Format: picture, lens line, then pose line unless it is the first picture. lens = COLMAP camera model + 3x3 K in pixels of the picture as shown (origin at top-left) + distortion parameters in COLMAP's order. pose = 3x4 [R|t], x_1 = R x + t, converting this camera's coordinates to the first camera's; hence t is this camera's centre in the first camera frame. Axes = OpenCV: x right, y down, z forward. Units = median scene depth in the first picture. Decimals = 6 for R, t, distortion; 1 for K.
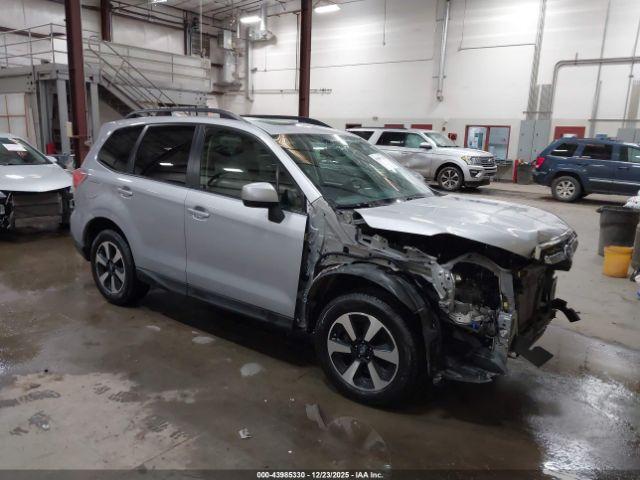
lens RADIAL K [[512.0, 0, 322.6], [0, 512.0, 236.6], [0, 0, 1]] dist [0.007987, 0.012049]
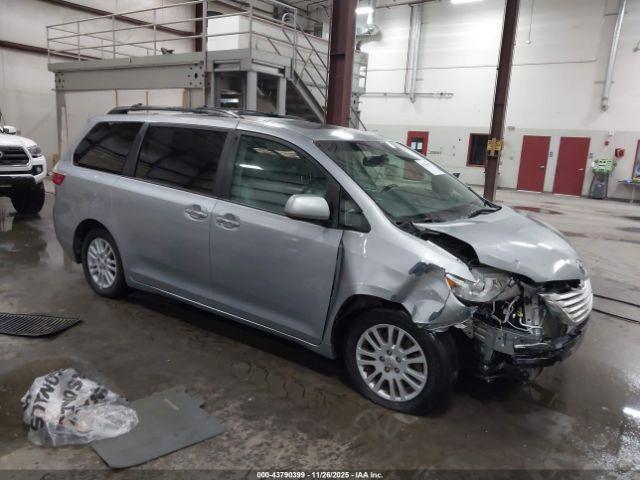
lens RADIAL K [[512.0, 0, 319.3], [0, 512.0, 237.8], [0, 0, 1]] dist [0.007987, 0.012049]
pose [[0.999552, 0.019556, 0.022678, -0.224125], [-0.019422, 0.999793, -0.006119, -0.034082], [-0.022793, 0.005676, 0.999724, 0.139434]]
